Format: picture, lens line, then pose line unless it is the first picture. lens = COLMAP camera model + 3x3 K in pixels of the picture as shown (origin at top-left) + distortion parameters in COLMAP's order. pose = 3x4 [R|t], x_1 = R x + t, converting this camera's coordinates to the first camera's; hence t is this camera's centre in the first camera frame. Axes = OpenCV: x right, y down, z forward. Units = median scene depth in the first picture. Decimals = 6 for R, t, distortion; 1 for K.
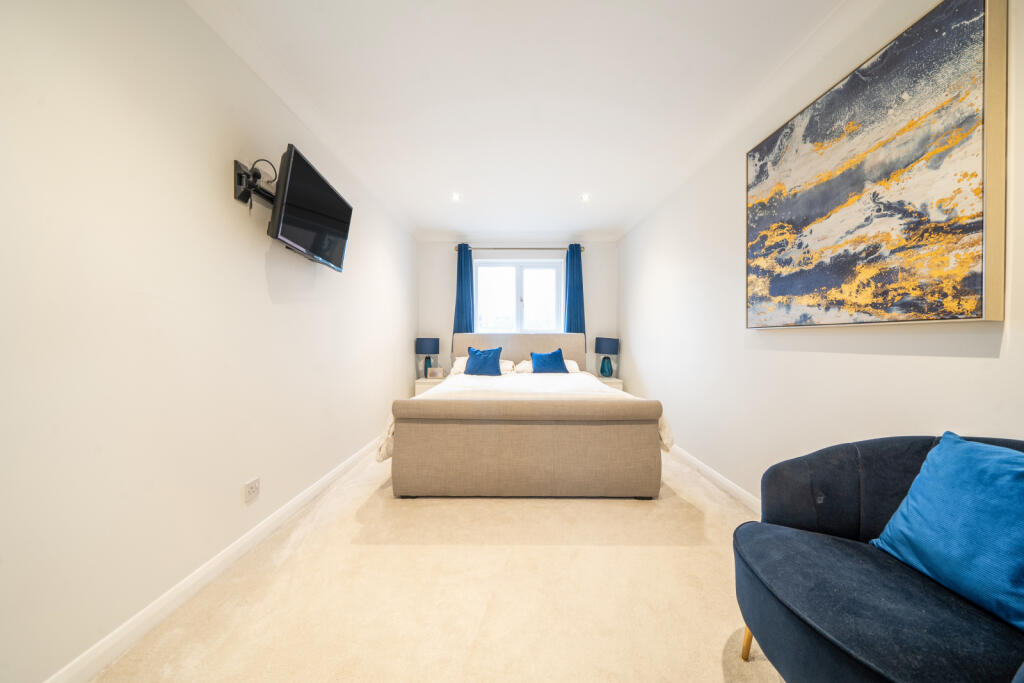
lens RADIAL K [[348.5, 0, 512.0], [0, 348.5, 341.5], [0, 0, 1]] dist [0.000519, -0.000012]
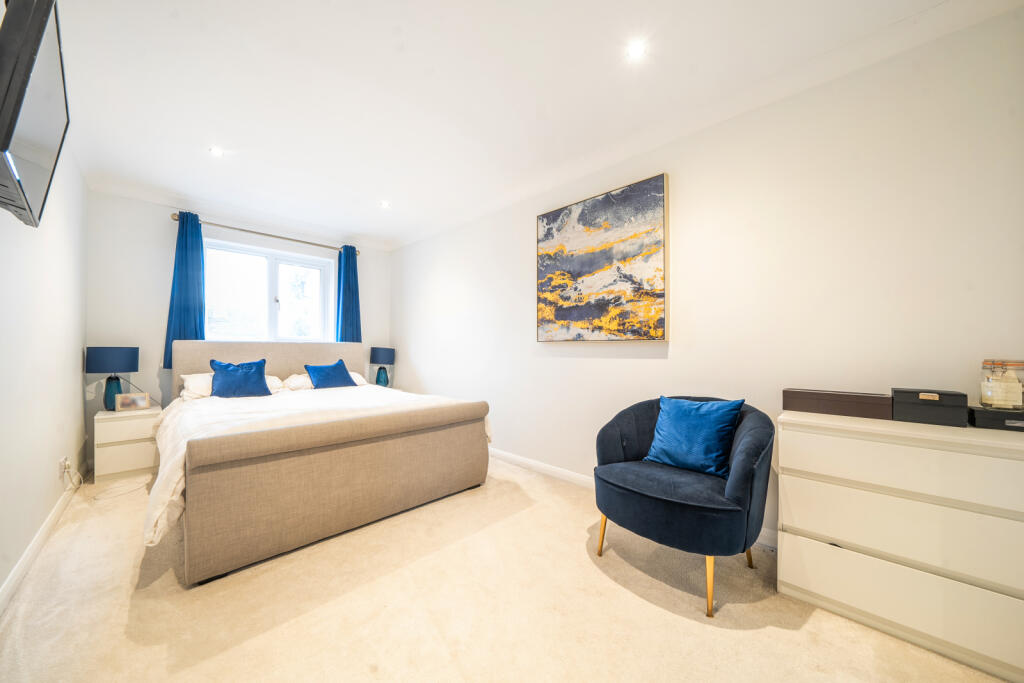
lens RADIAL K [[353.0, 0, 512.6], [0, 353.0, 346.4], [0, 0, 1]] dist [-0.000776, -0.000108]
pose [[0.700764, 0.006373, 0.713365, -0.440489], [0.003064, 0.999924, -0.011944, -0.002911], [-0.713387, 0.010555, 0.700691, 0.097997]]
